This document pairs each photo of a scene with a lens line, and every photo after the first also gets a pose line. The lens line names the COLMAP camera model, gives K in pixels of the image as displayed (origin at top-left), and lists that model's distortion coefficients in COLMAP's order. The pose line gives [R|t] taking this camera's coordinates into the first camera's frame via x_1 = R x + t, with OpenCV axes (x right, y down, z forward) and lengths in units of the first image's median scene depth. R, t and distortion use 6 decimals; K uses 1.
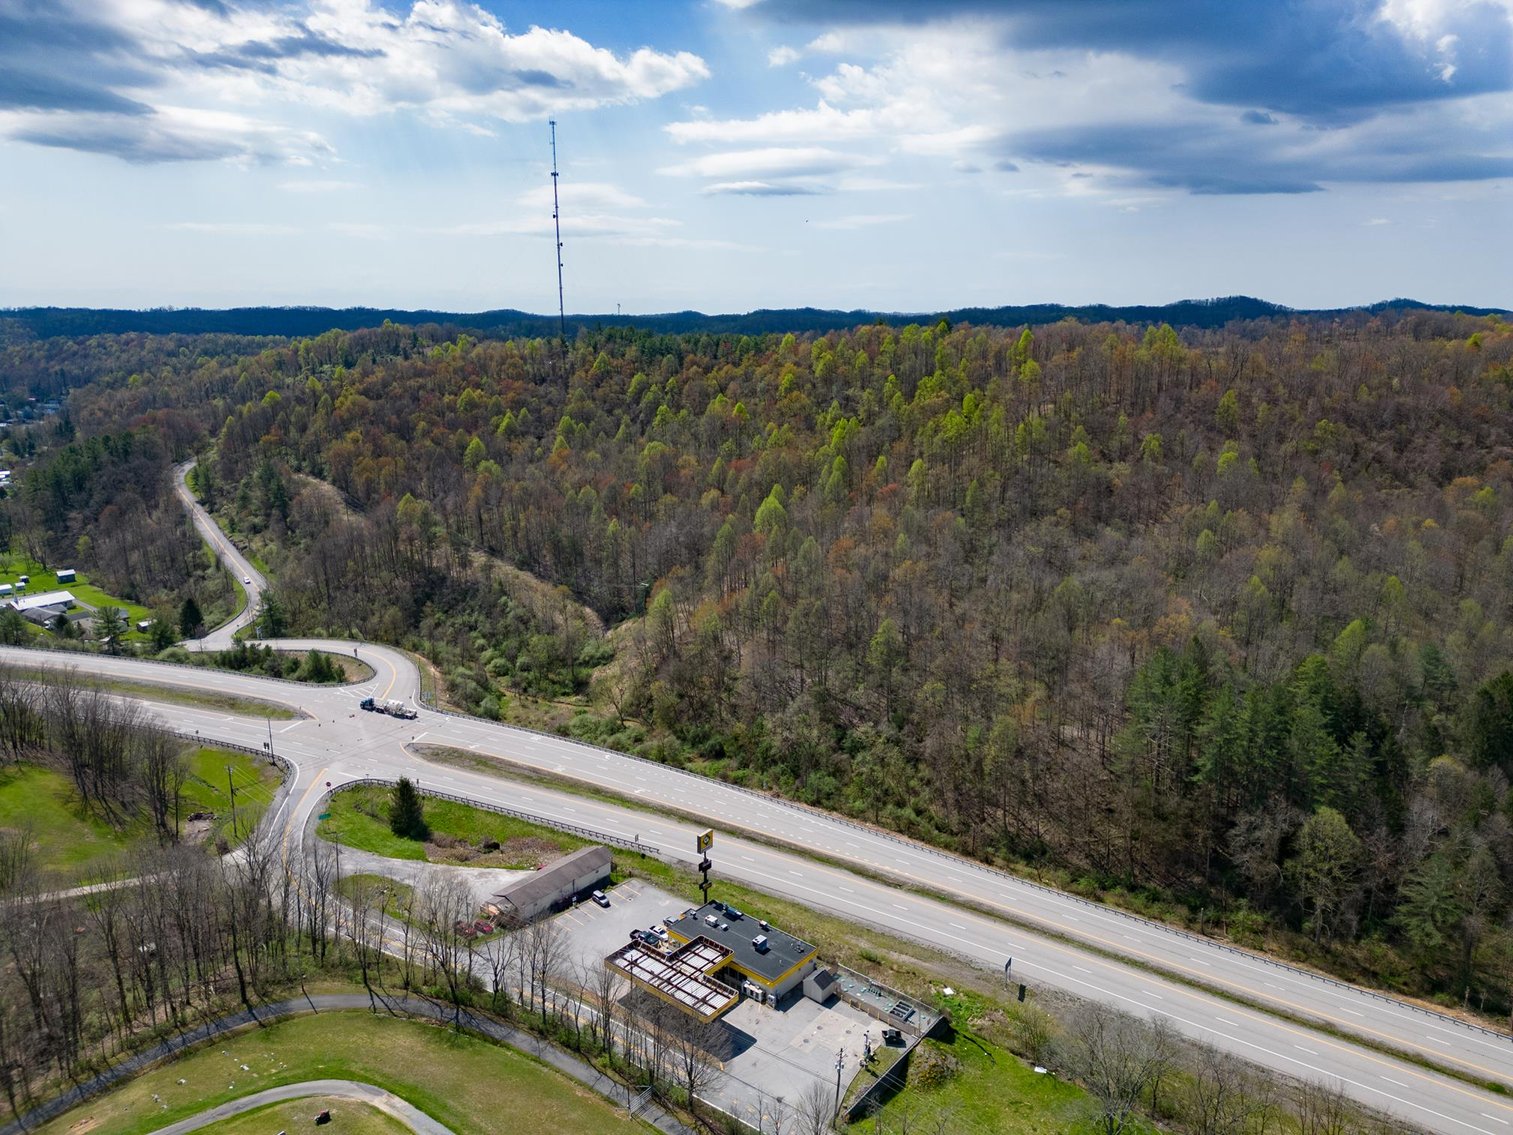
lens RADIAL K [[1060.8, 0, 753.3], [0, 1060.8, 577.9], [0, 0, 1]] dist [0.068714, -0.062969]
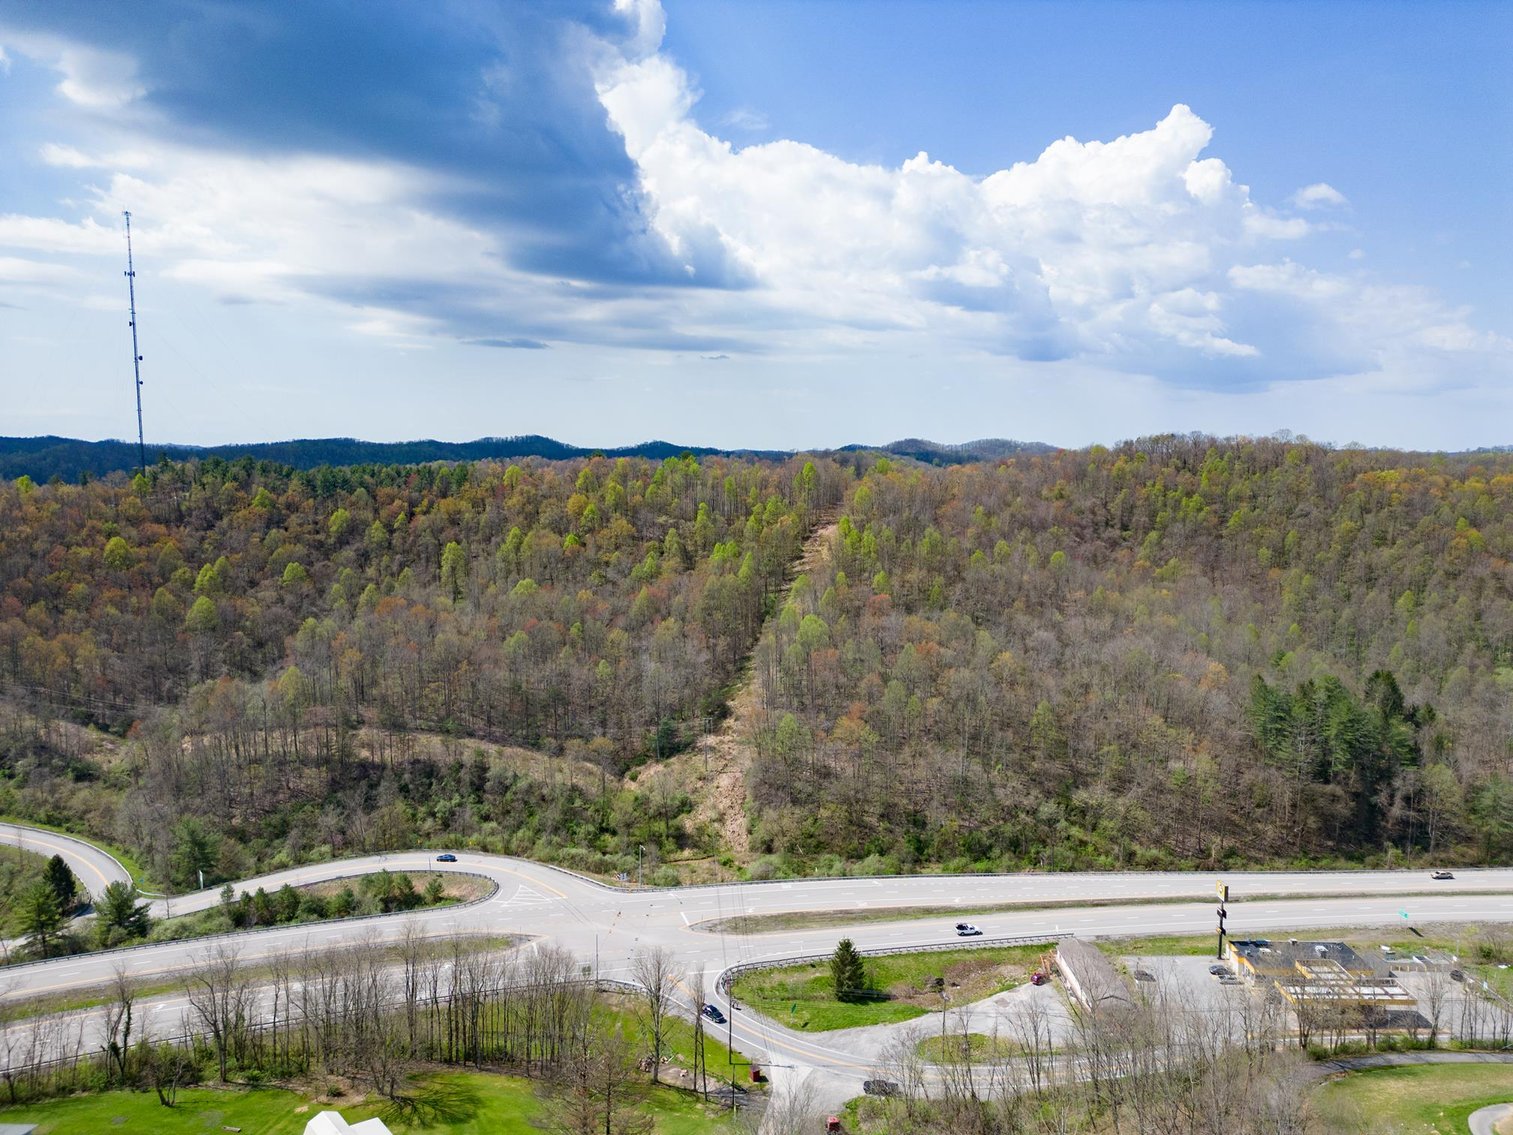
lens RADIAL K [[1060.8, 0, 759.6], [0, 1060.8, 559.9], [0, 0, 1]] dist [0.068714, -0.062969]
pose [[0.776791, -0.056656, 0.627204, -0.174578], [0.143185, 0.985750, -0.088291, -0.011476], [-0.613264, 0.158390, 0.773834, 0.052833]]
